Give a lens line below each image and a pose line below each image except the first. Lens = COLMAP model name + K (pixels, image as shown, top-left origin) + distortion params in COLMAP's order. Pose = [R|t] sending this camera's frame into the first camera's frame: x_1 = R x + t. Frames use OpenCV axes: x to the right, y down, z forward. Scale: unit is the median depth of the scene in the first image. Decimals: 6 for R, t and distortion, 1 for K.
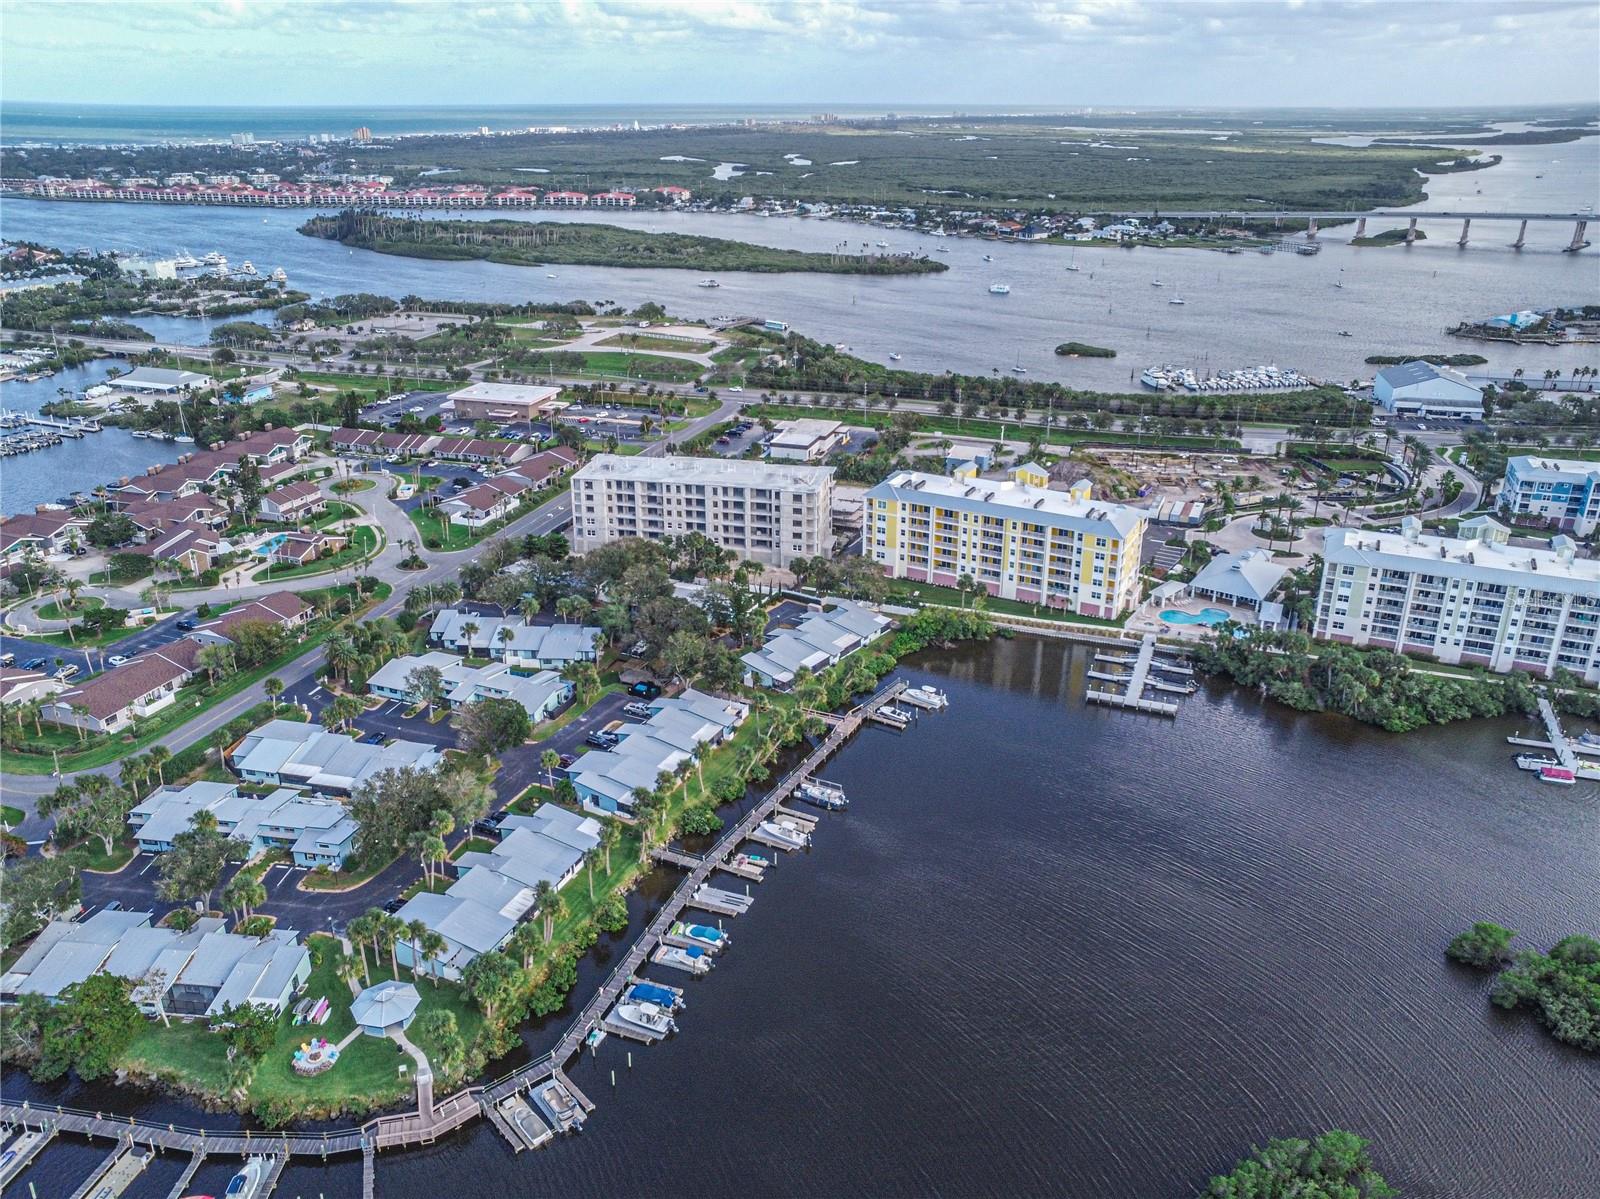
lens RADIAL K [[1235.5, 0, 800.0], [0, 1235.5, 599.5], [0, 0, 1]] dist [-0.149600, 0.217711]
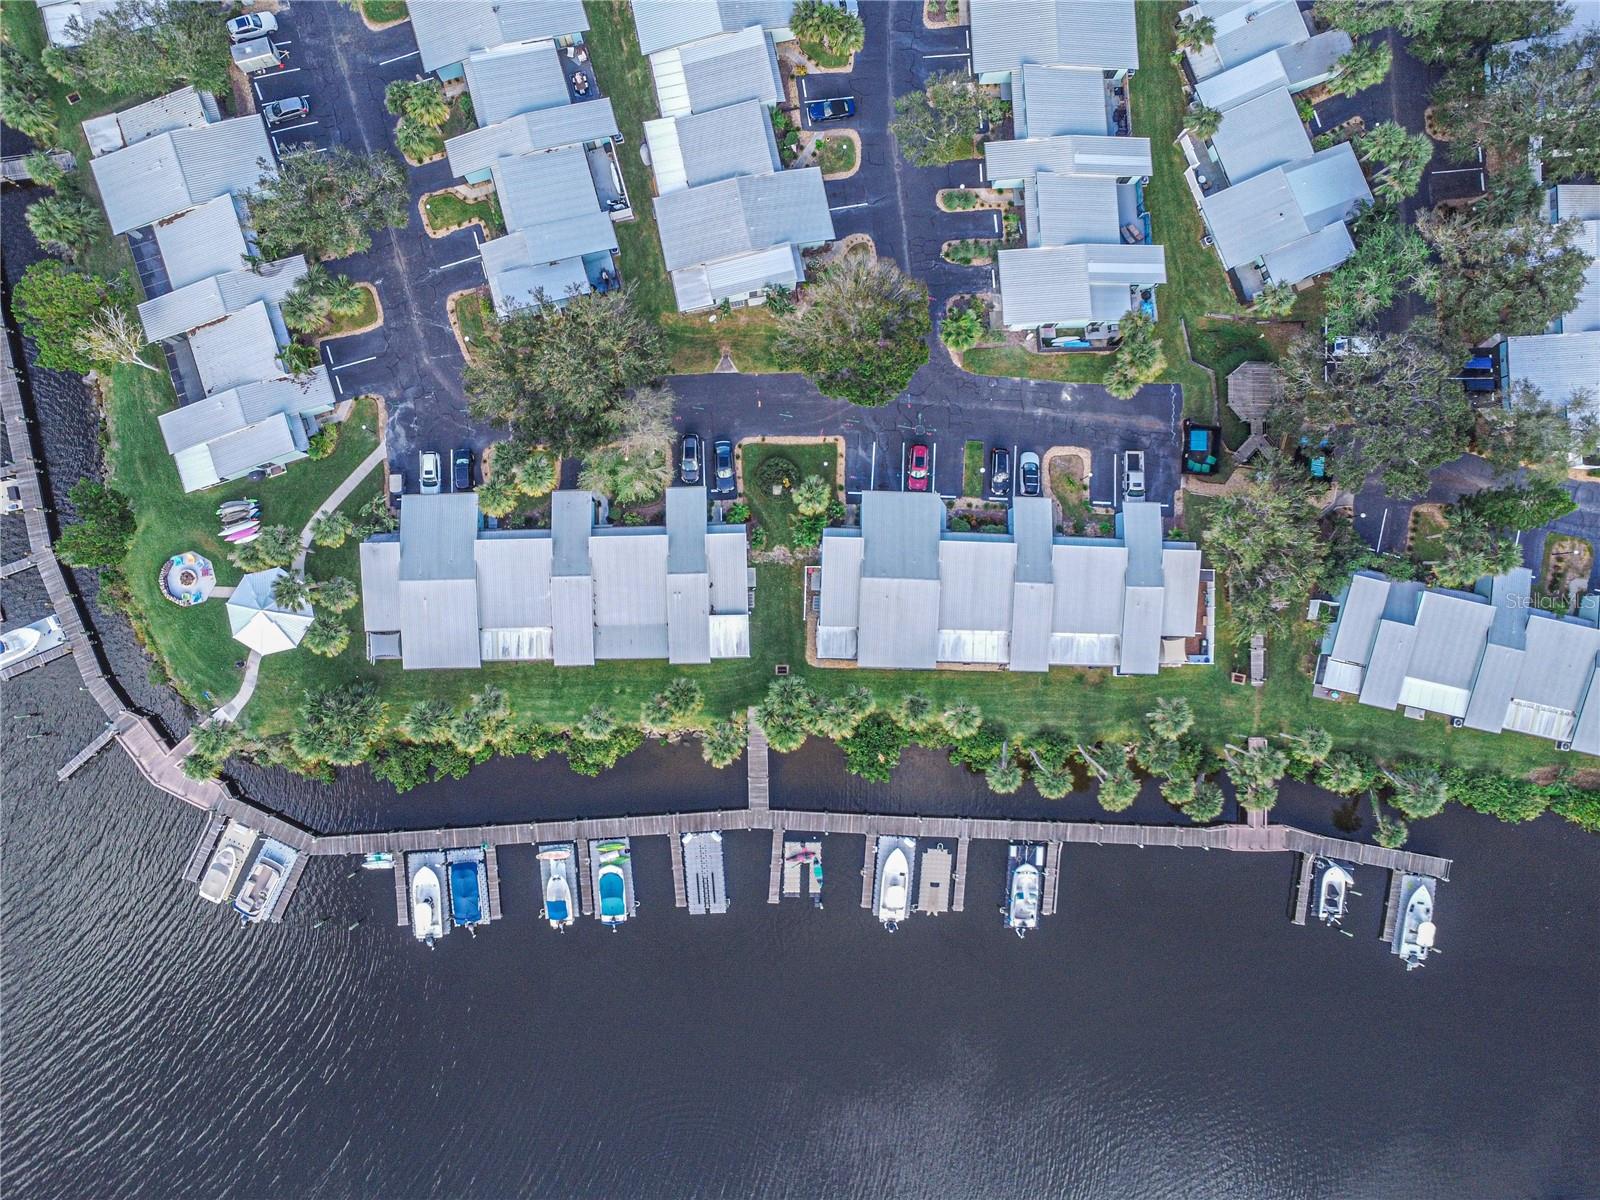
lens RADIAL K [[1235.5, 0, 800.0], [0, 1235.5, 600.0], [0, 0, 1]] dist [-0.149600, 0.217711]
pose [[0.402368, 0.915478, 0.000703, -0.113803], [-0.390620, 0.170990, 0.904532, -0.264951], [0.827959, -0.364230, 0.426404, 0.505269]]
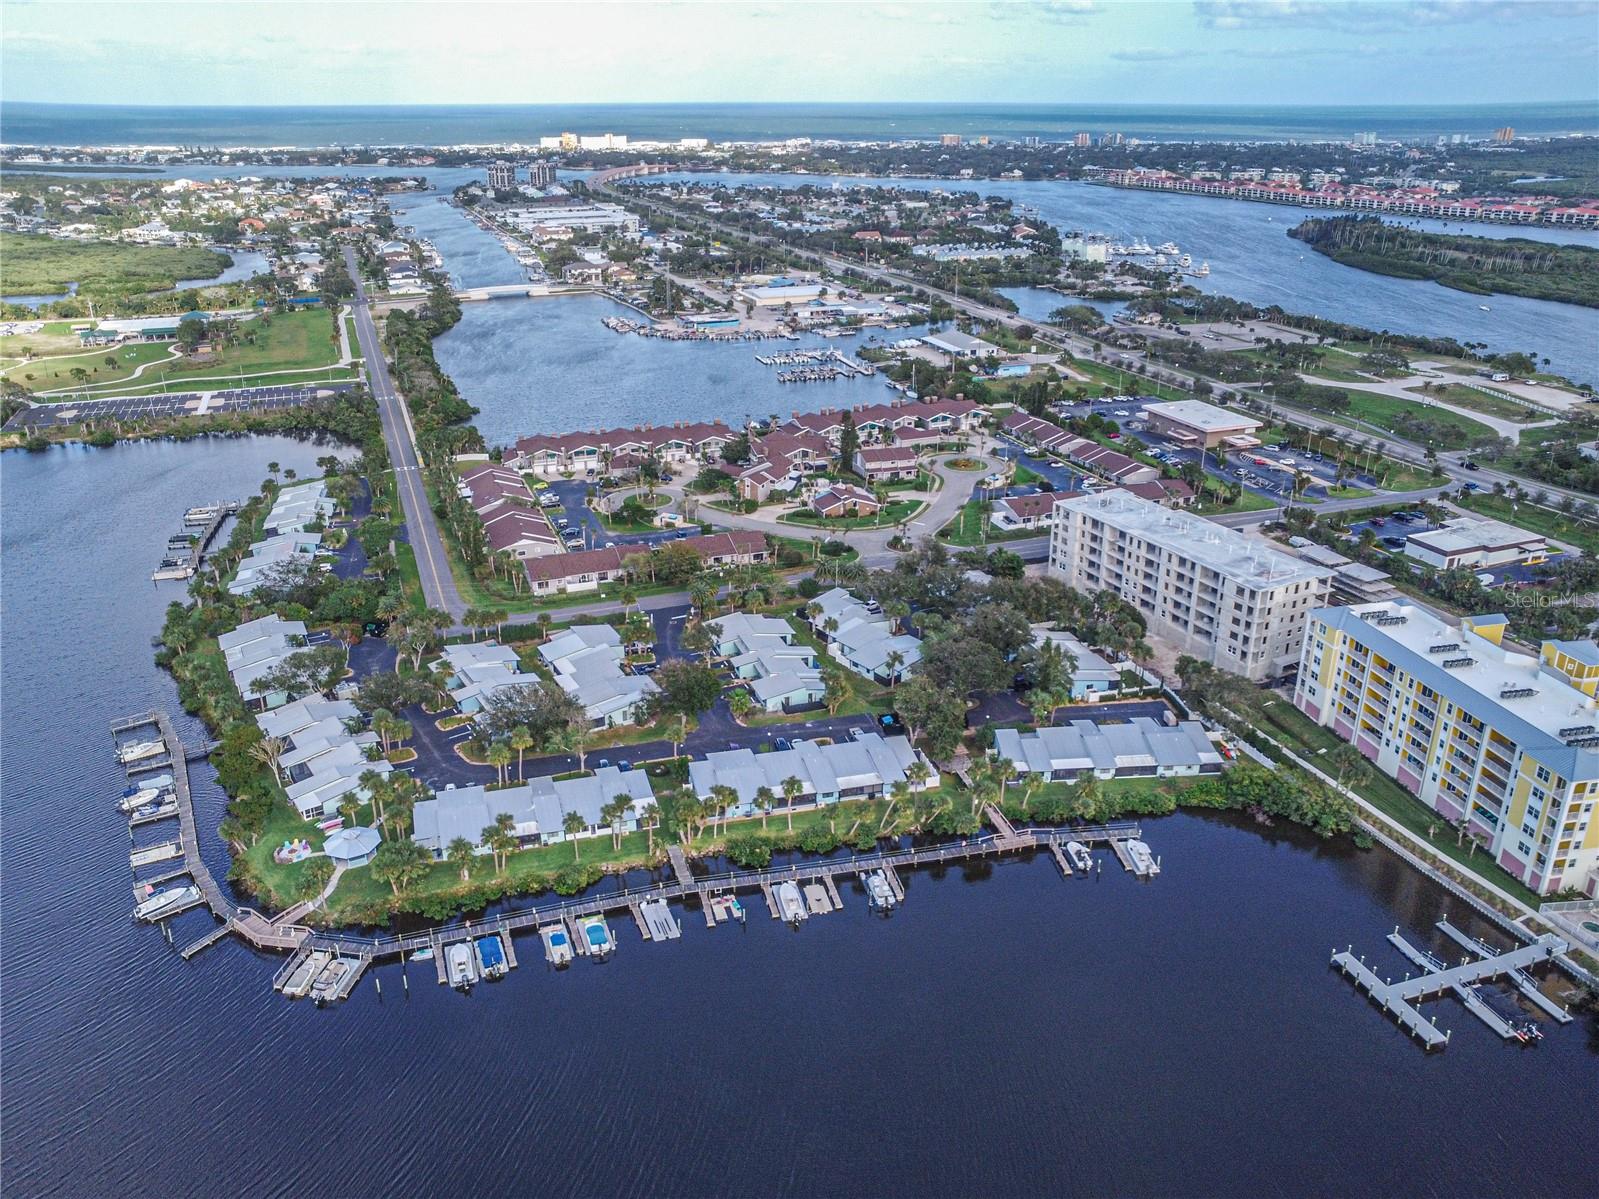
lens RADIAL K [[1234.7, 0, 799.5], [0, 1234.7, 599.5], [0, 0, 1]] dist [-0.149600, 0.217711]
pose [[0.650465, 0.291553, -0.701350, 0.385008], [-0.290946, 0.948604, 0.124500, -0.094113], [0.701602, 0.123072, 0.701860, 0.229349]]
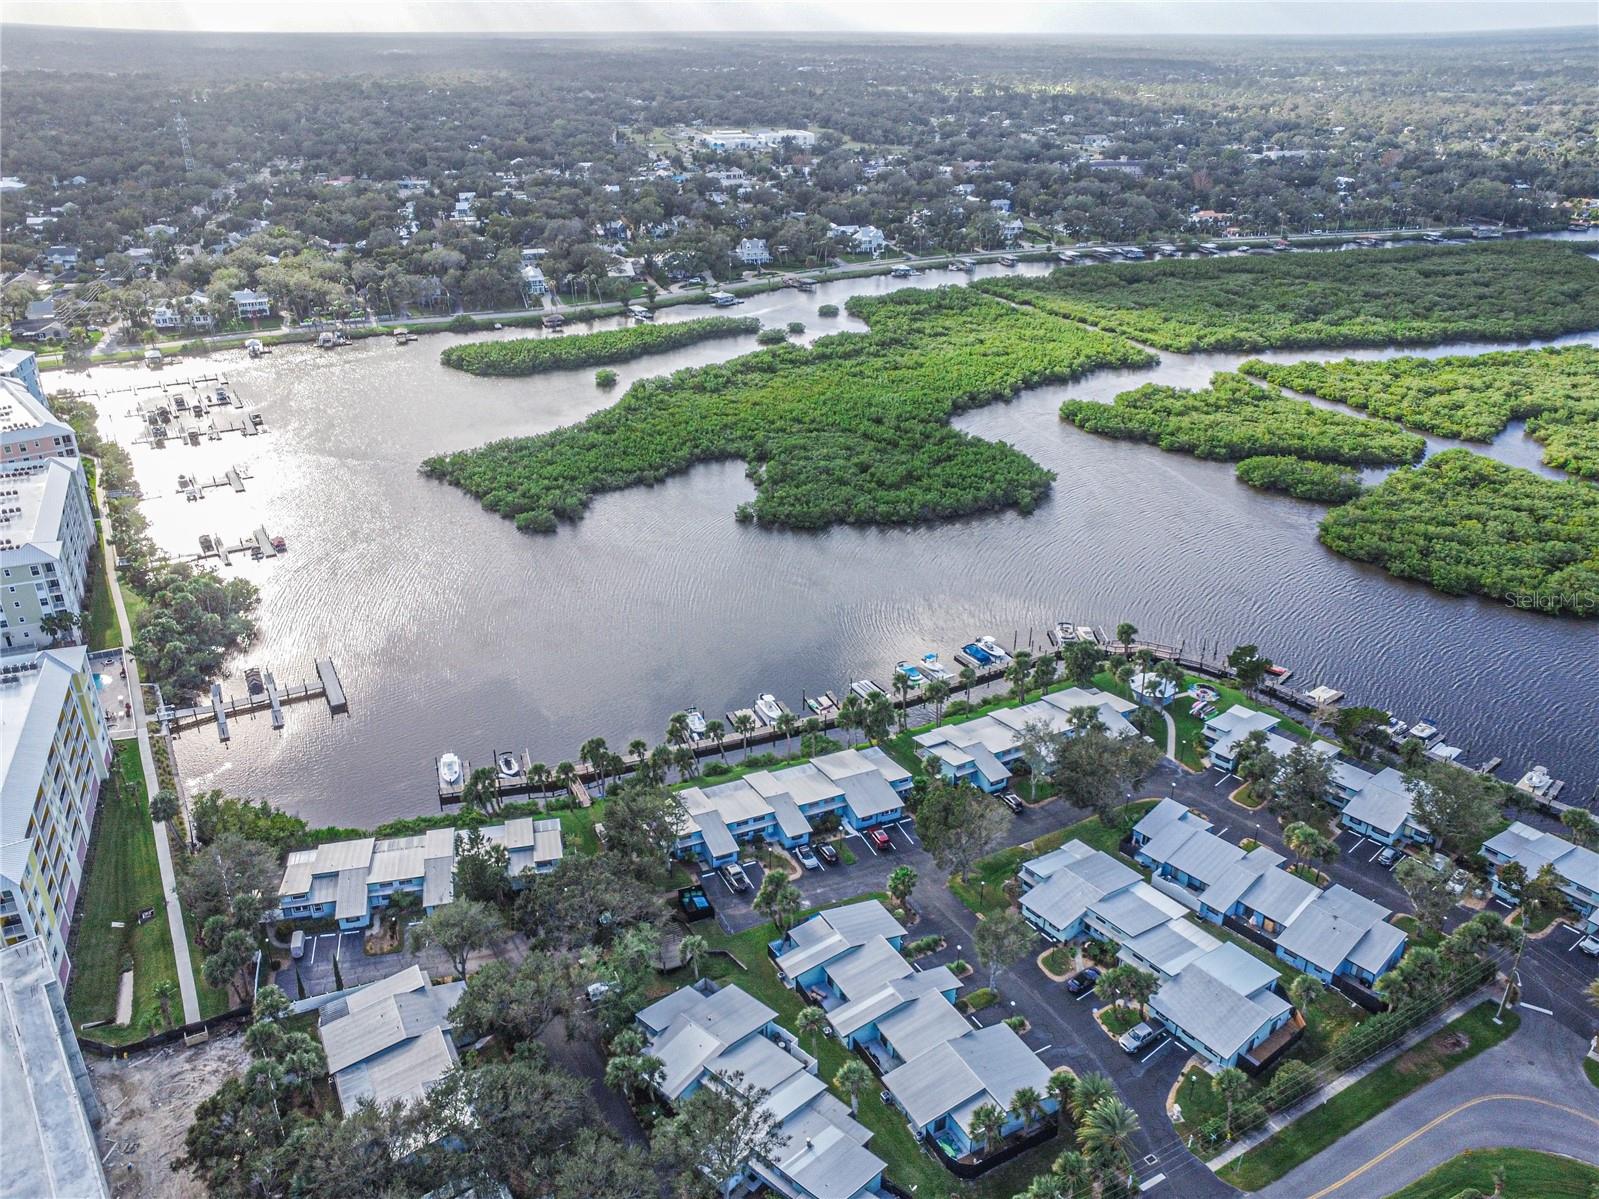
lens RADIAL K [[1234.7, 0, 799.5], [0, 1234.7, 599.5], [0, 0, 1]] dist [-0.149600, 0.217711]
pose [[-0.764786, -0.276767, 0.581810, -0.433001], [0.251337, 0.703327, 0.664952, -0.405680], [-0.593239, 0.654776, -0.468333, 0.969938]]
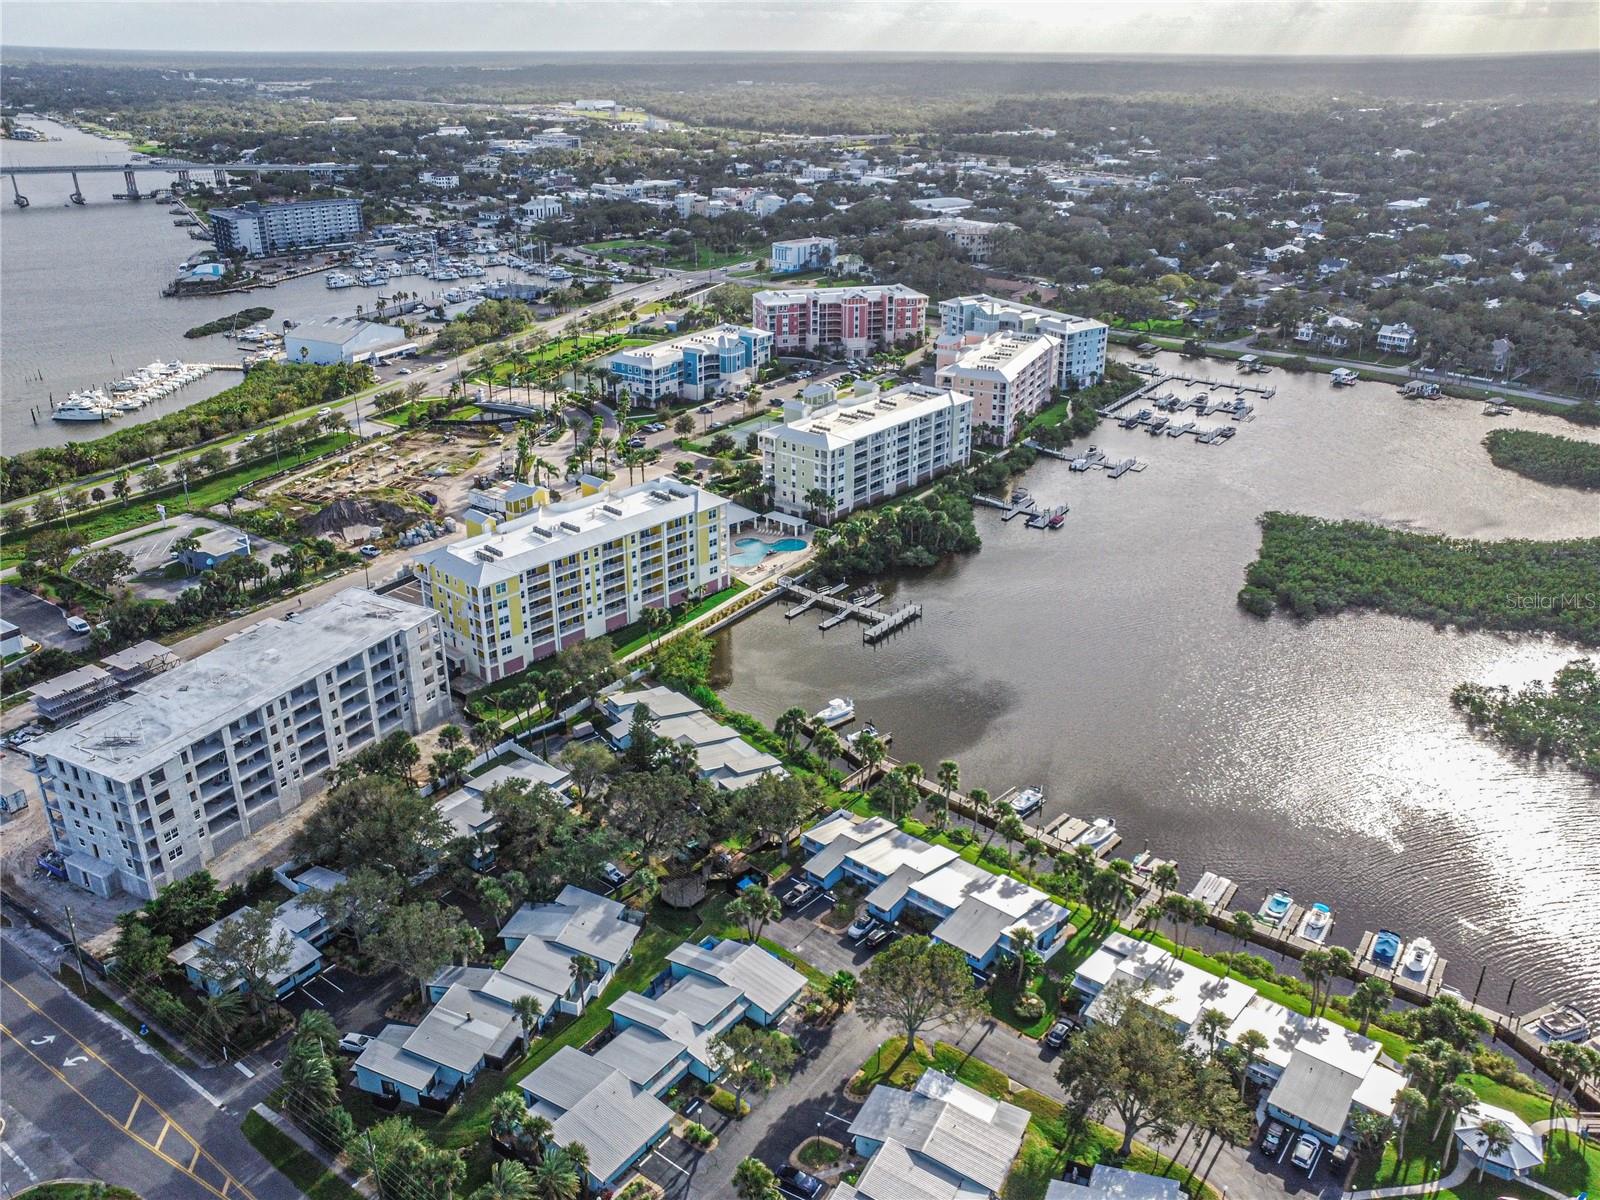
lens RADIAL K [[1235.5, 0, 800.0], [0, 1235.5, 600.0], [0, 0, 1]] dist [-0.149600, 0.217711]
pose [[0.269547, -0.404490, 0.873918, -0.565175], [0.367417, 0.882055, 0.294931, -0.230573], [-0.890140, 0.241594, 0.386372, 0.538797]]
